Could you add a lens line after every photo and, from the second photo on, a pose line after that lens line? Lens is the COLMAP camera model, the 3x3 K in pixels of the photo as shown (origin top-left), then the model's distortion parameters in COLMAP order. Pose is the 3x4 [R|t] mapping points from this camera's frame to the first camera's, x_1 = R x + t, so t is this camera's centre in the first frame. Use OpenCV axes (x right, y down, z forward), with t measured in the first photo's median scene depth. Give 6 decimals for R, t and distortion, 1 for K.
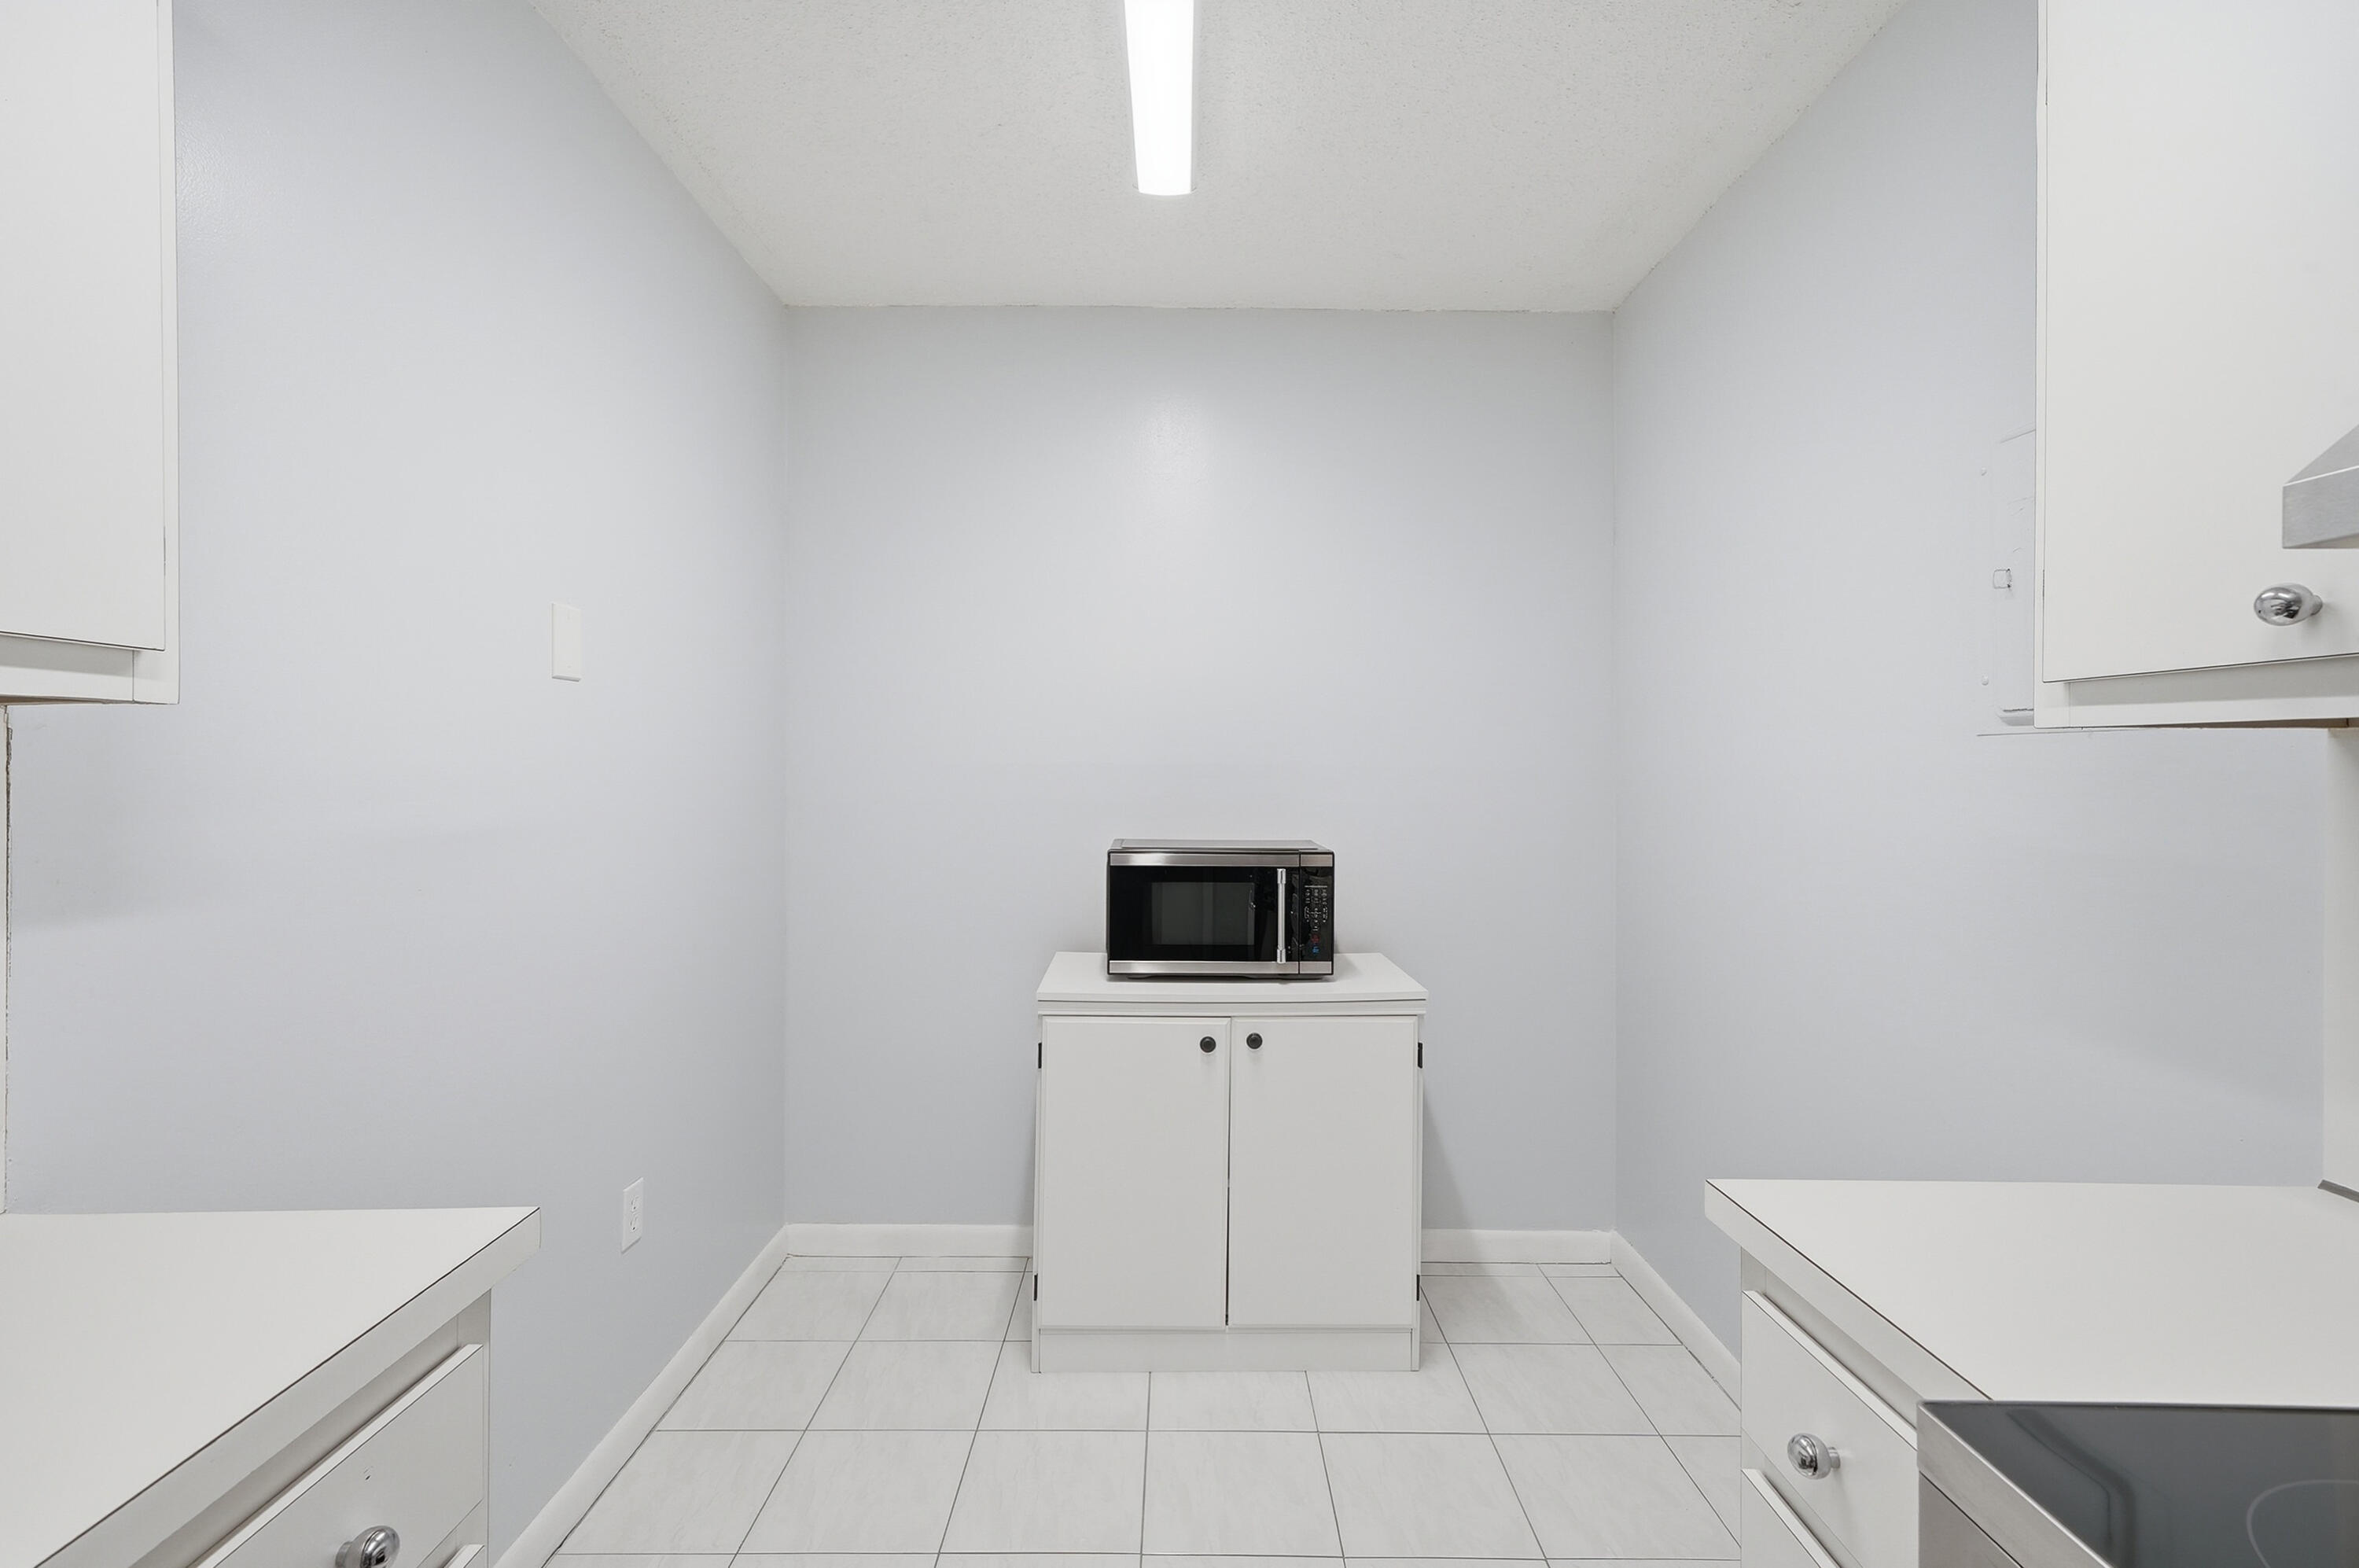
lens RADIAL K [[1101.7, 0, 1179.6], [0, 1101.7, 763.8], [0, 0, 1]] dist [0.004941, 0.002344]
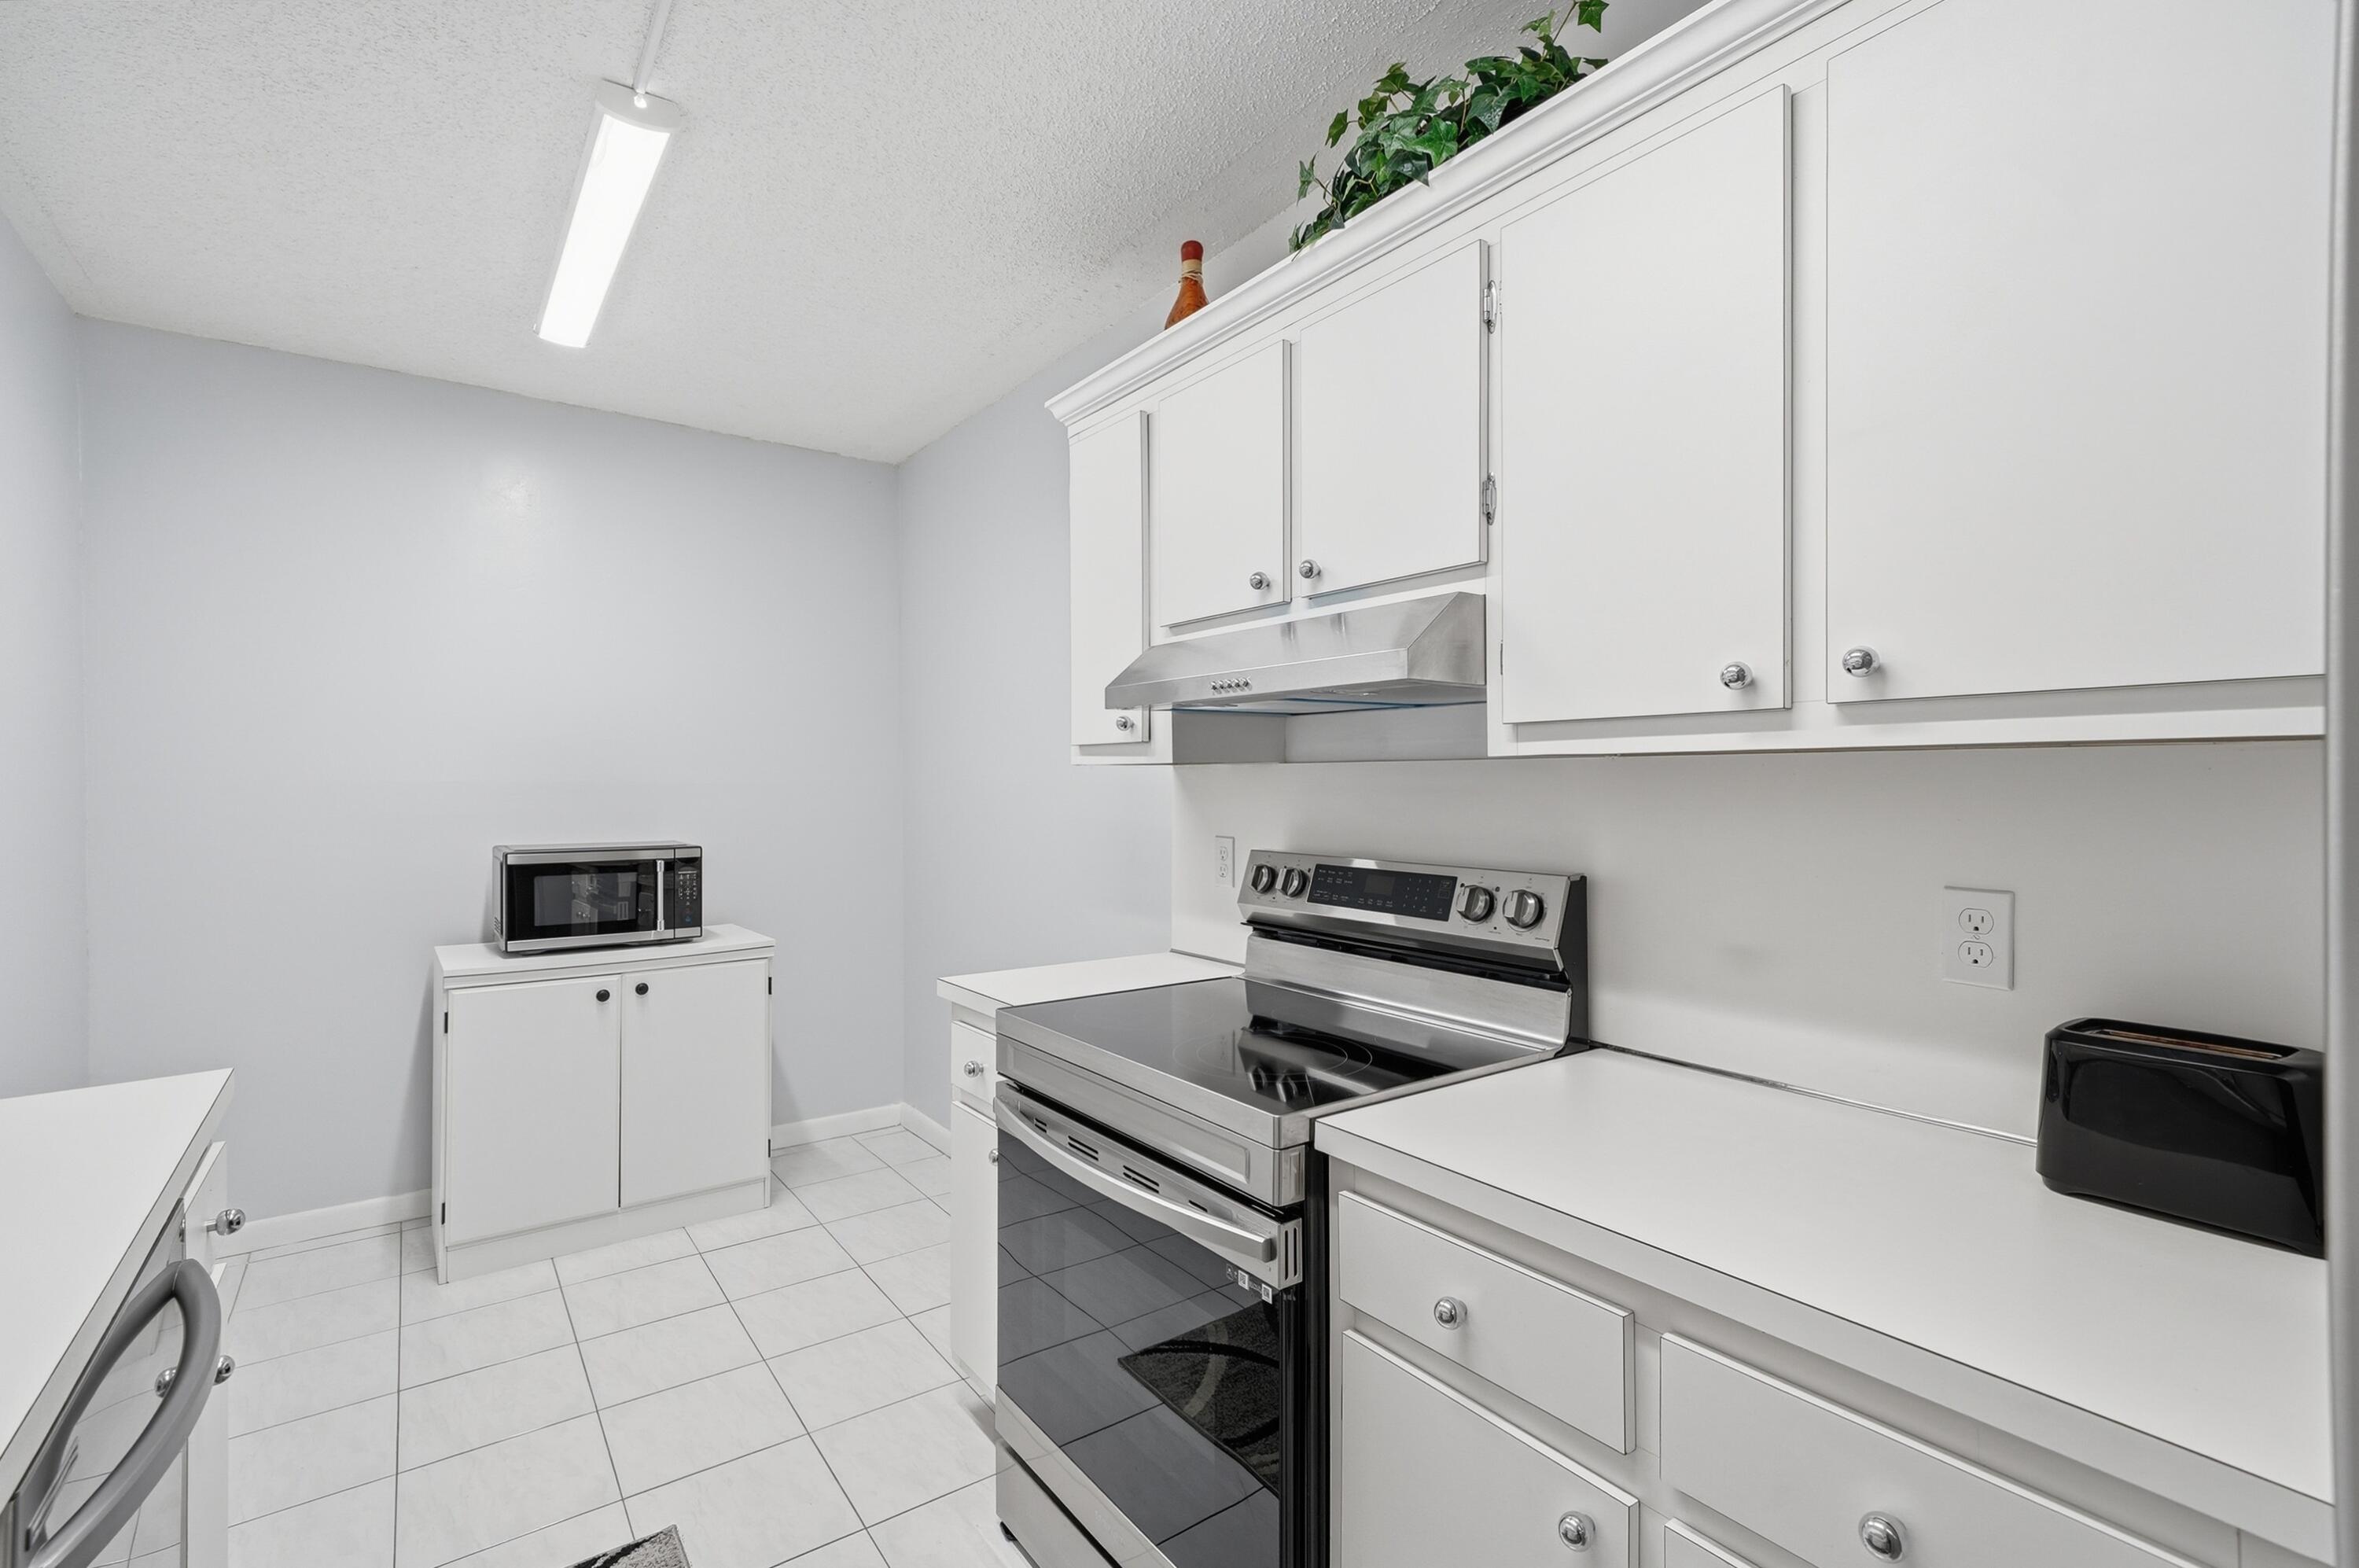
lens RADIAL K [[1079.6, 0, 1174.4], [0, 1079.6, 782.1], [0, 0, 1]] dist [0.009562, -0.000242]
pose [[0.816340, -0.007210, 0.577526, -0.154692], [0.004803, 0.999972, 0.005695, -0.003432], [-0.577551, -0.001876, 0.816352, -0.425287]]
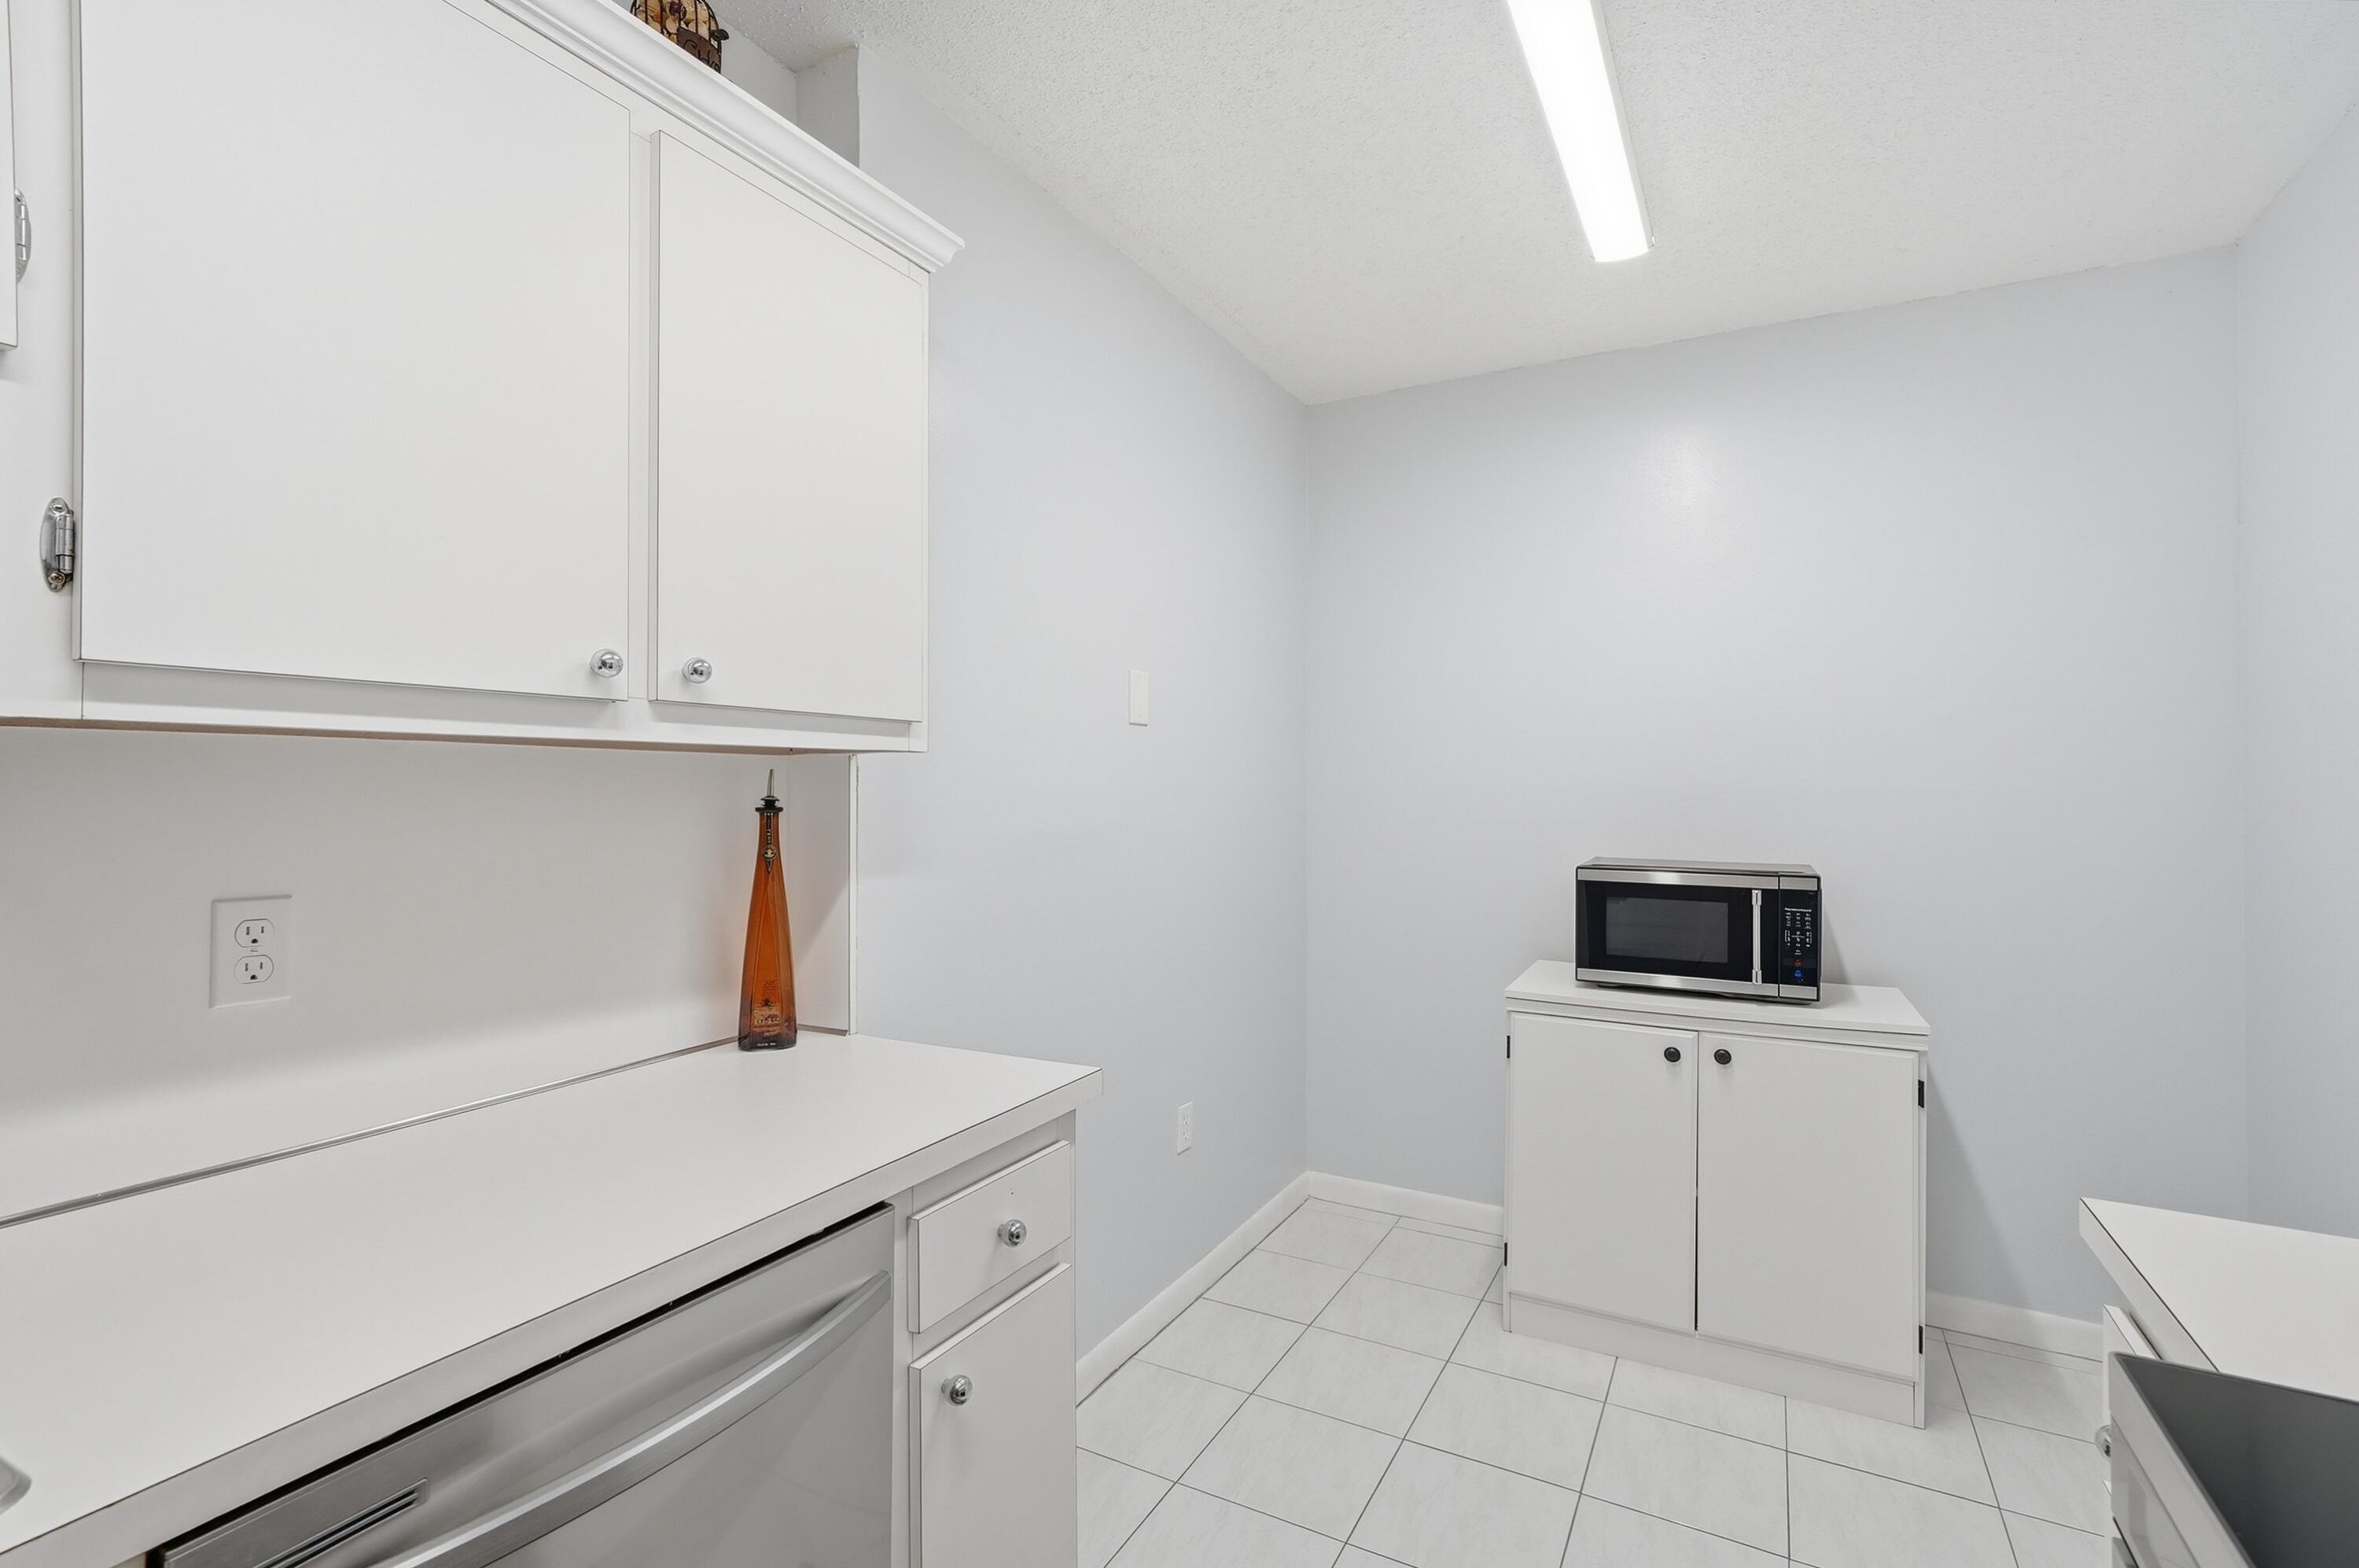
lens RADIAL K [[1079.6, 0, 1177.1], [0, 1079.6, 776.9], [0, 0, 1]] dist [0.009562, -0.000242]
pose [[0.876298, -0.007015, -0.481718, 0.105400], [0.001642, 0.999932, -0.011575, 0.002343], [0.481767, 0.009352, 0.876250, -0.122346]]
